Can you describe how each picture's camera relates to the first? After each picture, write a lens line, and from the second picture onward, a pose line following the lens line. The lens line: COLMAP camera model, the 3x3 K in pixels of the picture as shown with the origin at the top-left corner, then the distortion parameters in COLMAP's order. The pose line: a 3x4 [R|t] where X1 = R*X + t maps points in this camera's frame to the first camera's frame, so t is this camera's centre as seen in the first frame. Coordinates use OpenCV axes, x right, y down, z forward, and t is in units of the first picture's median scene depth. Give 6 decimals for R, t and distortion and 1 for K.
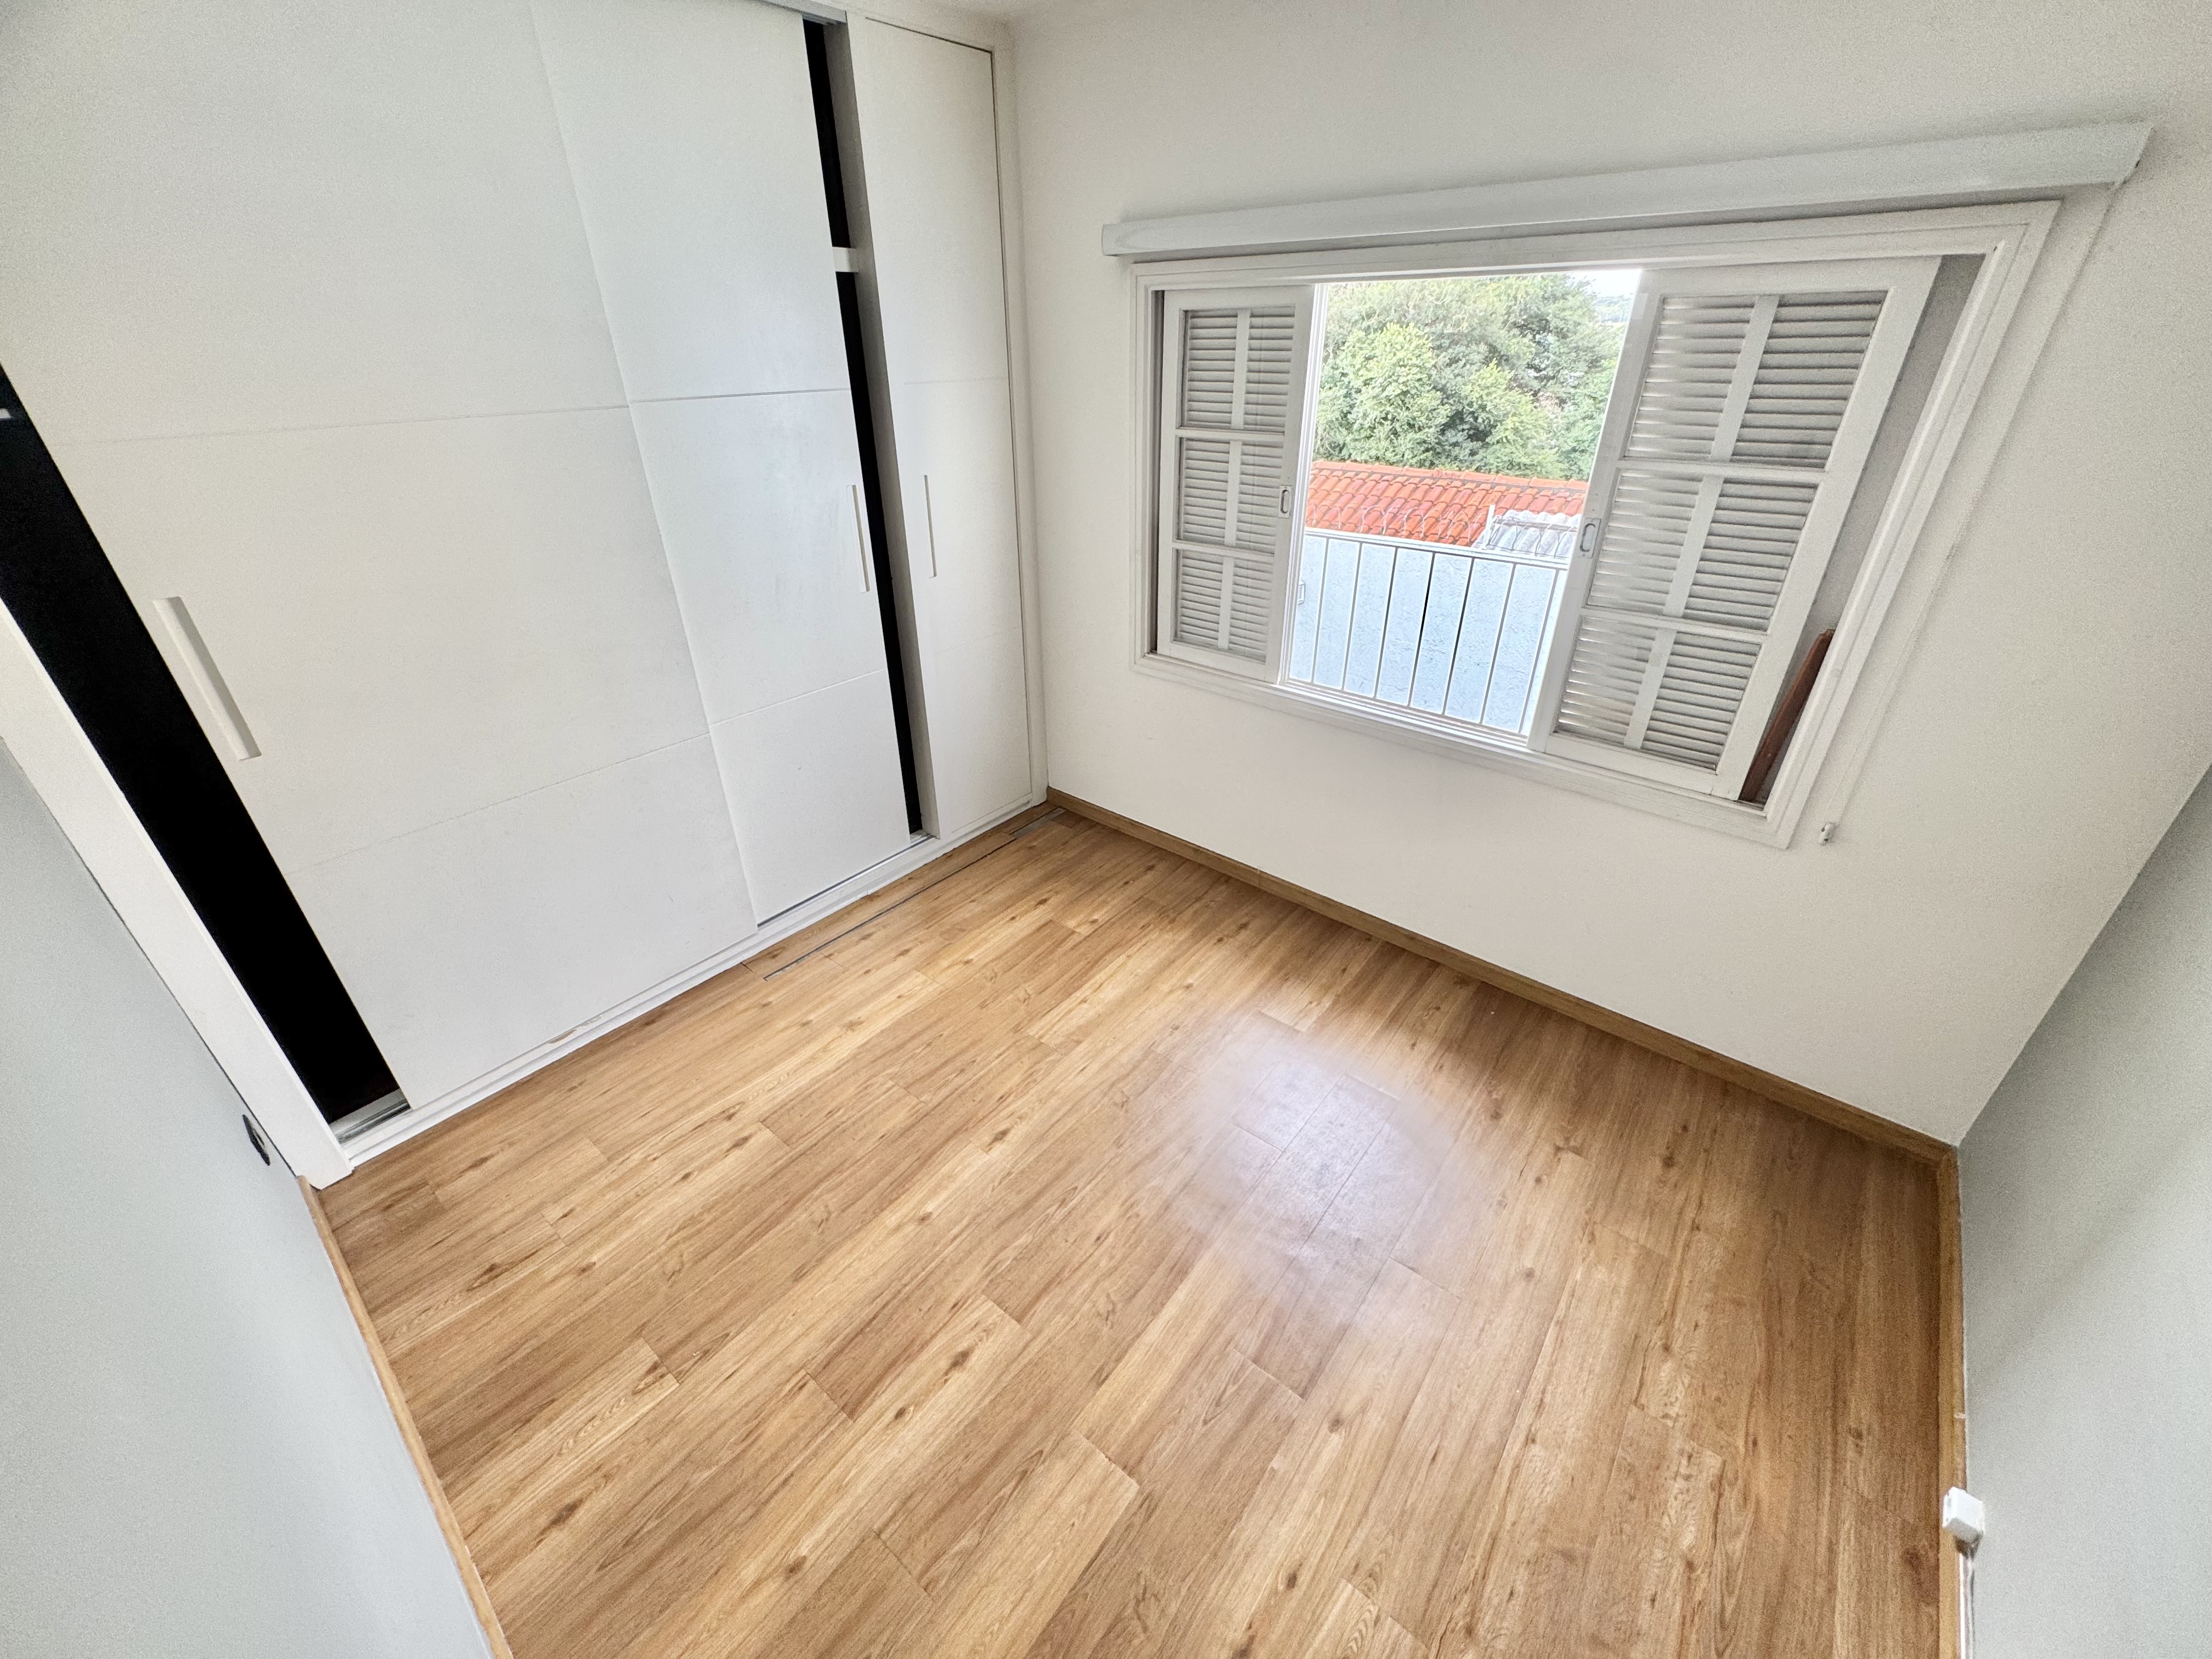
lens RADIAL K [[881.0, 0, 1106.6], [0, 881.0, 828.9], [0, 0, 1]] dist [-0.004388, 0.000864]
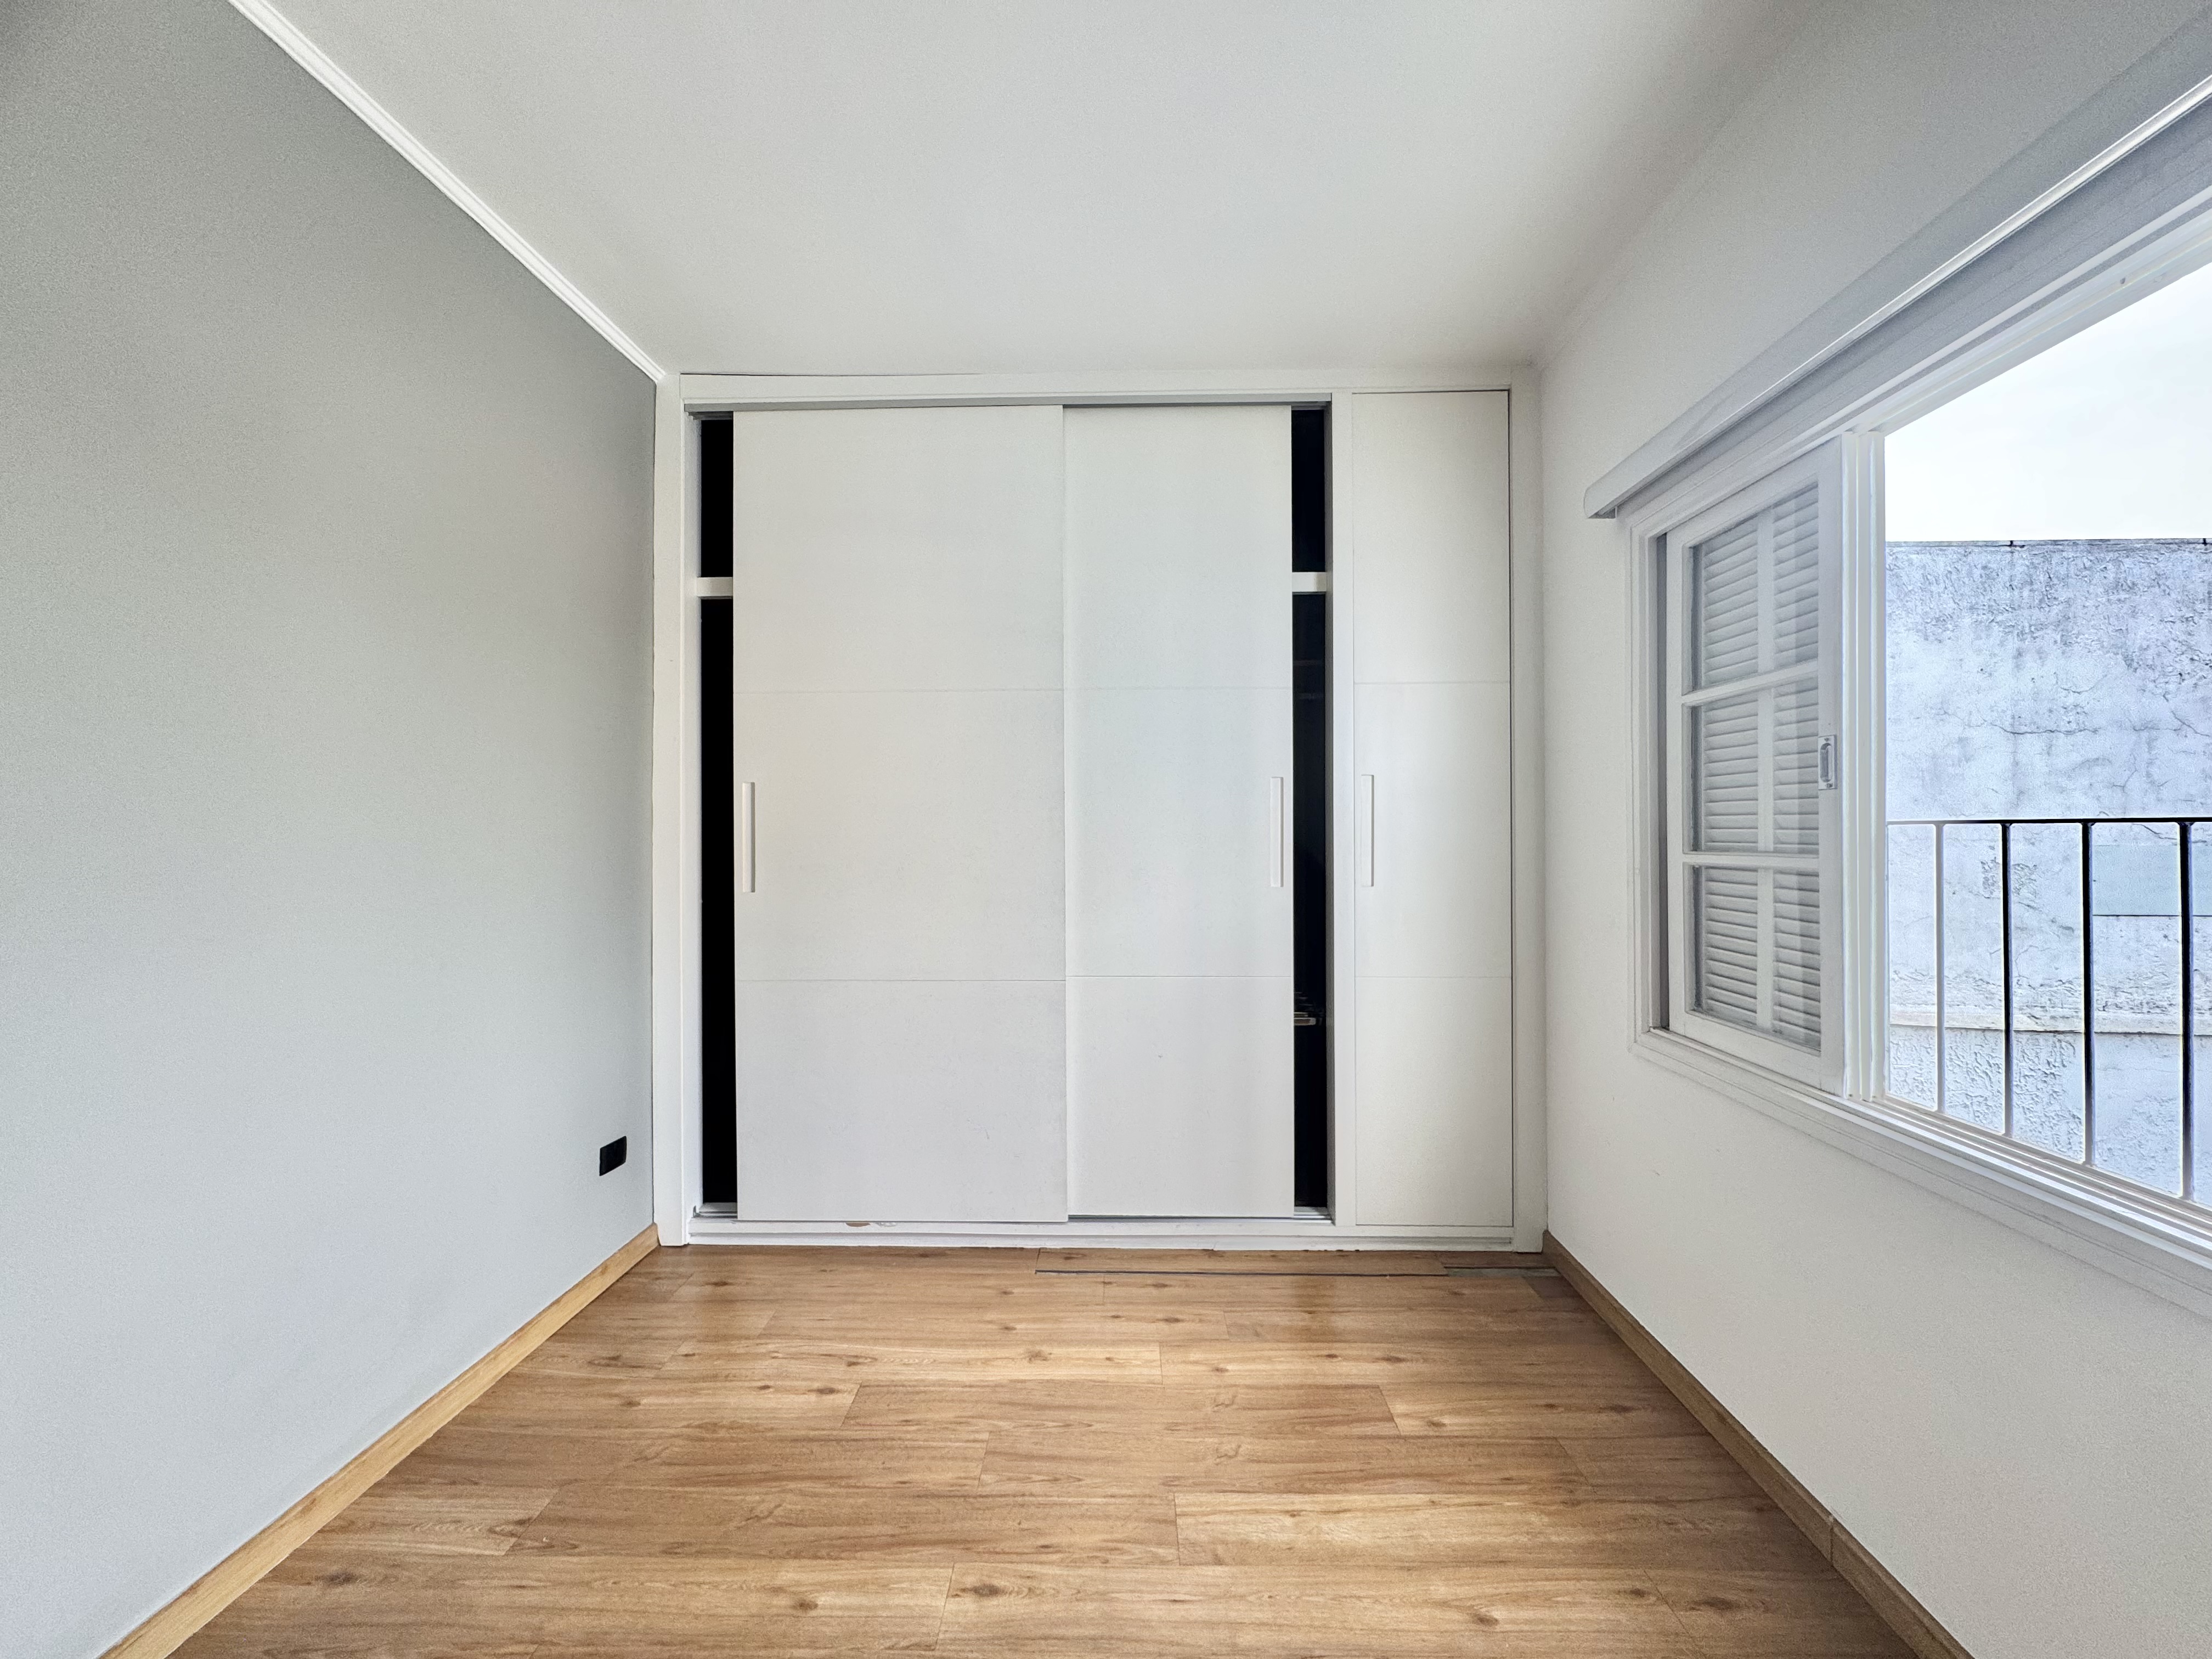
lens RADIAL K [[881.0, 0, 1107.1], [0, 881.0, 833.9], [0, 0, 1]] dist [-0.004388, 0.000864]
pose [[0.614843, 0.008865, -0.788600, 0.427172], [-0.390640, 0.872074, -0.294765, 0.026382], [0.685105, 0.489293, 0.539652, 0.454614]]
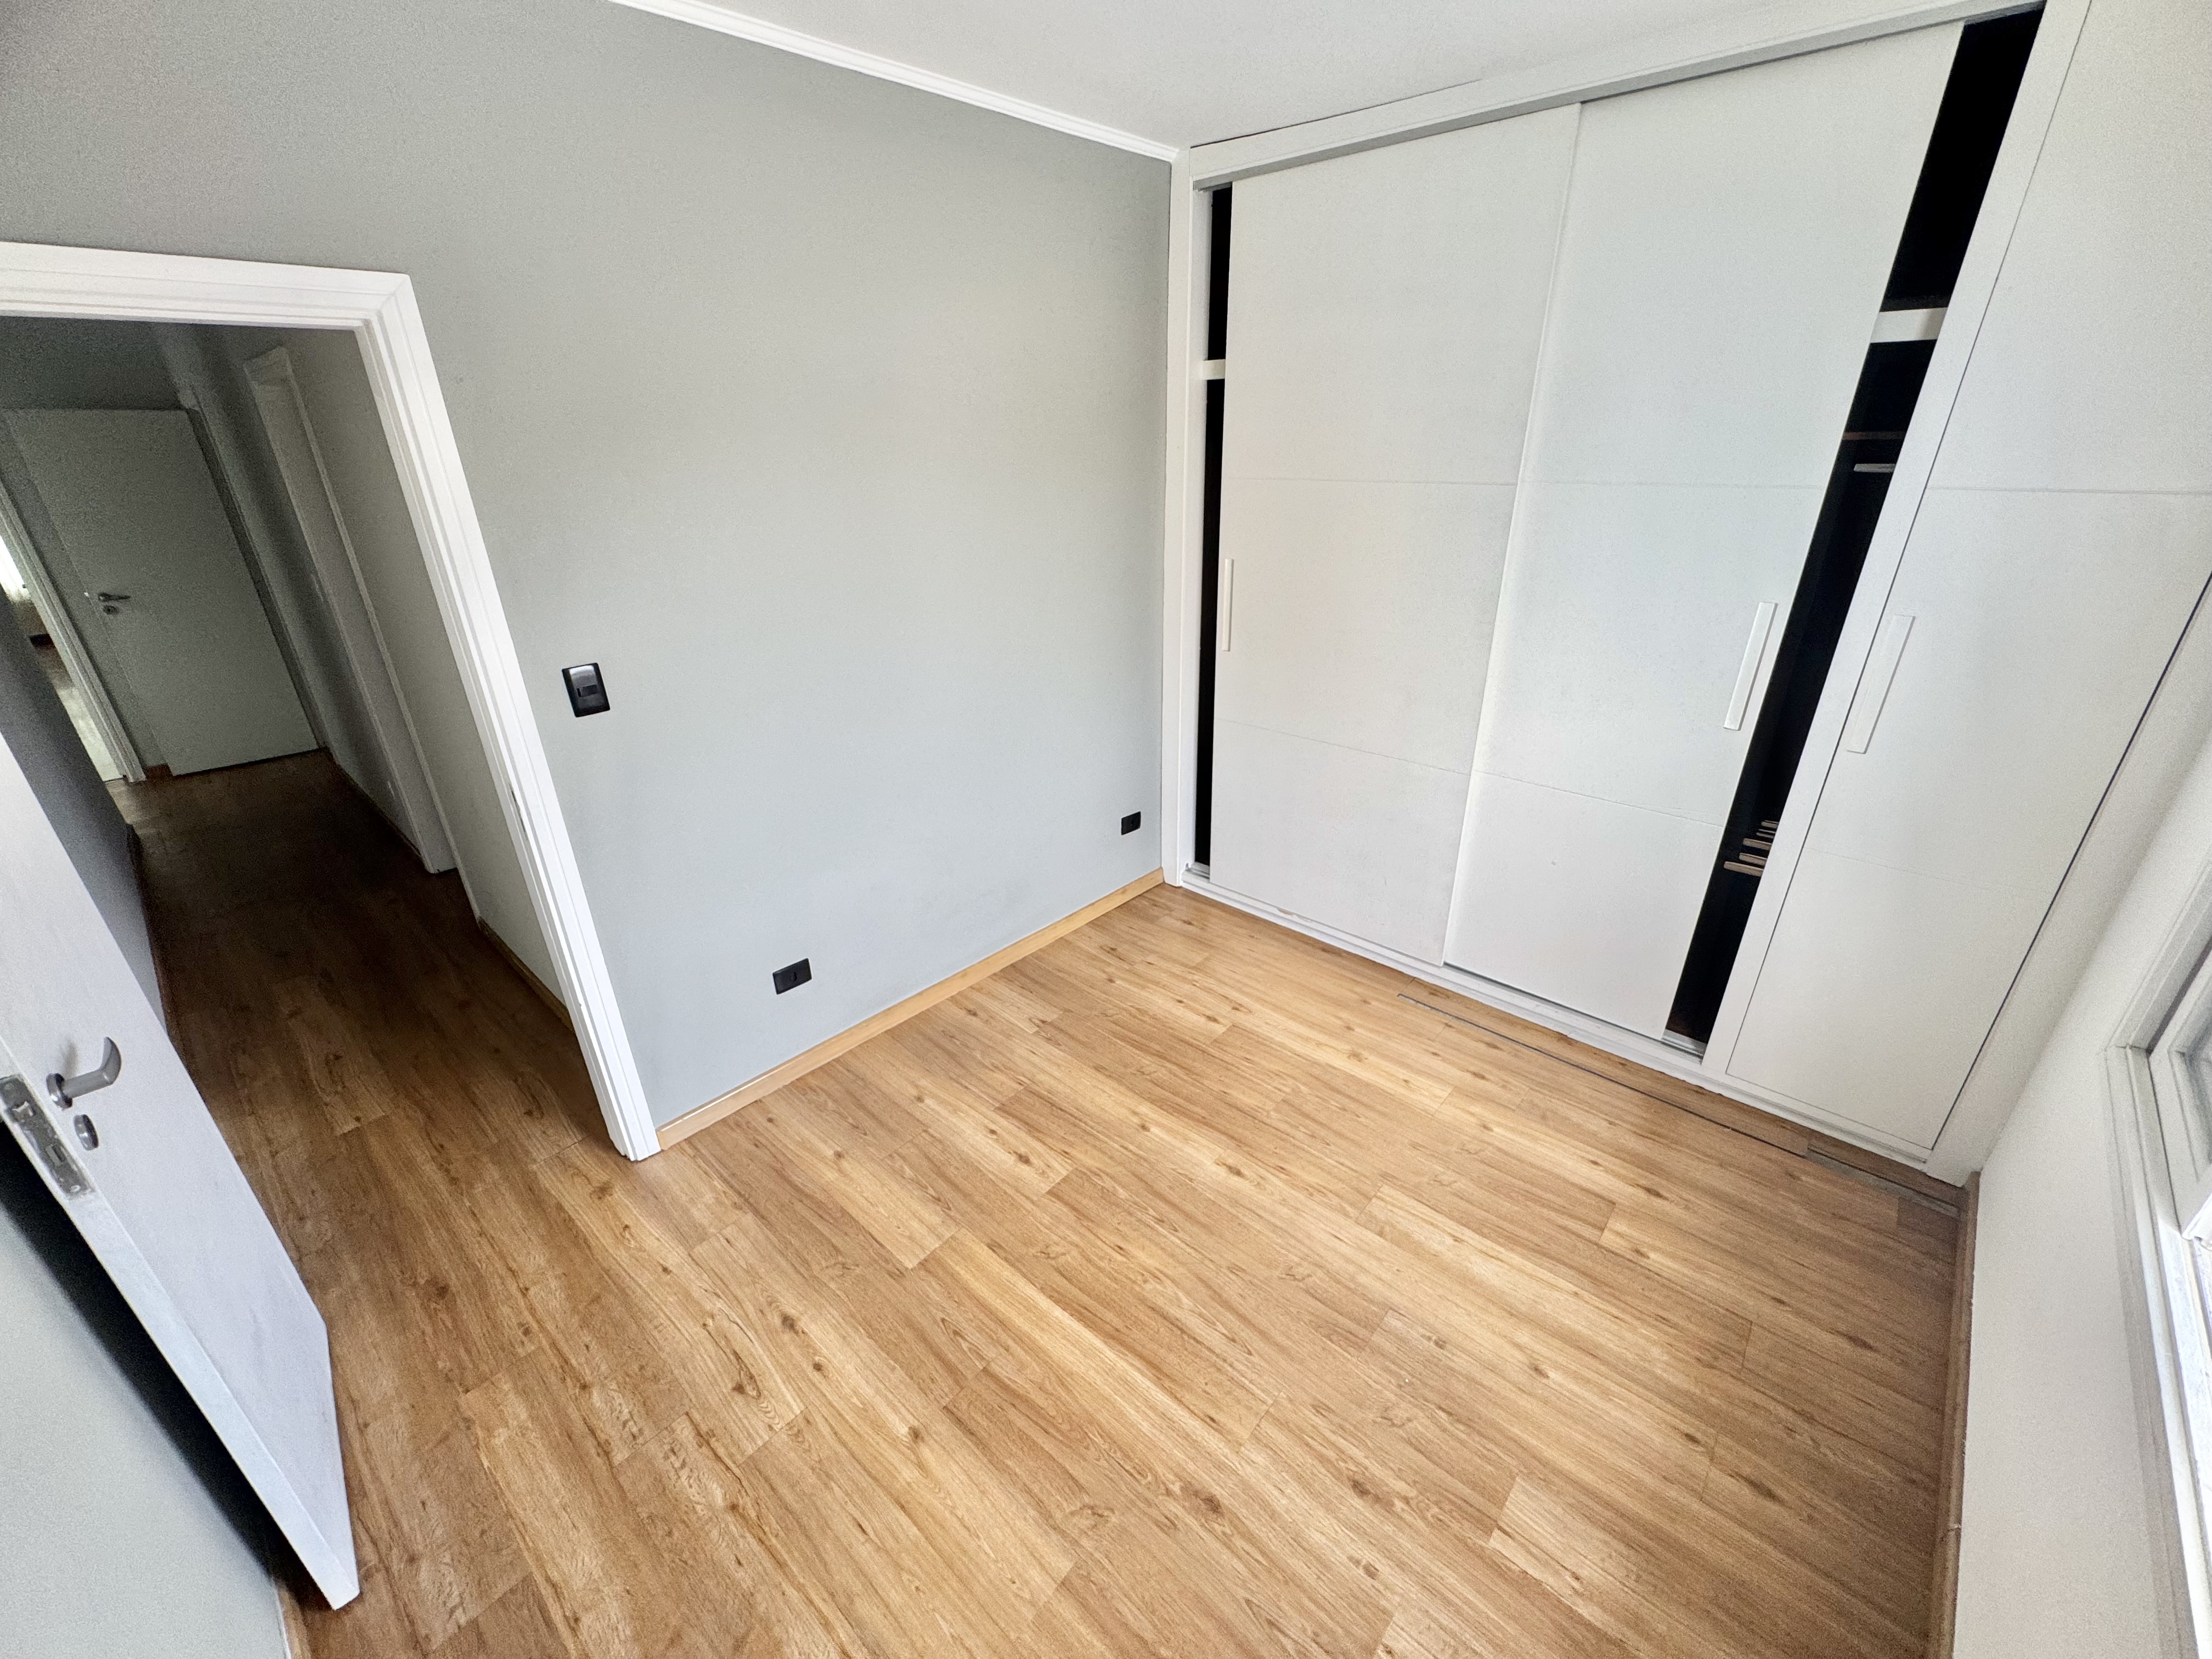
lens RADIAL K [[881.0, 0, 1101.1], [0, 881.0, 833.1], [0, 0, 1]] dist [-0.004388, 0.000864]
pose [[-0.049920, 0.424307, -0.904141, 0.657480], [-0.475869, 0.785804, 0.395046, -0.299278], [0.878098, 0.449974, 0.162687, 0.515996]]
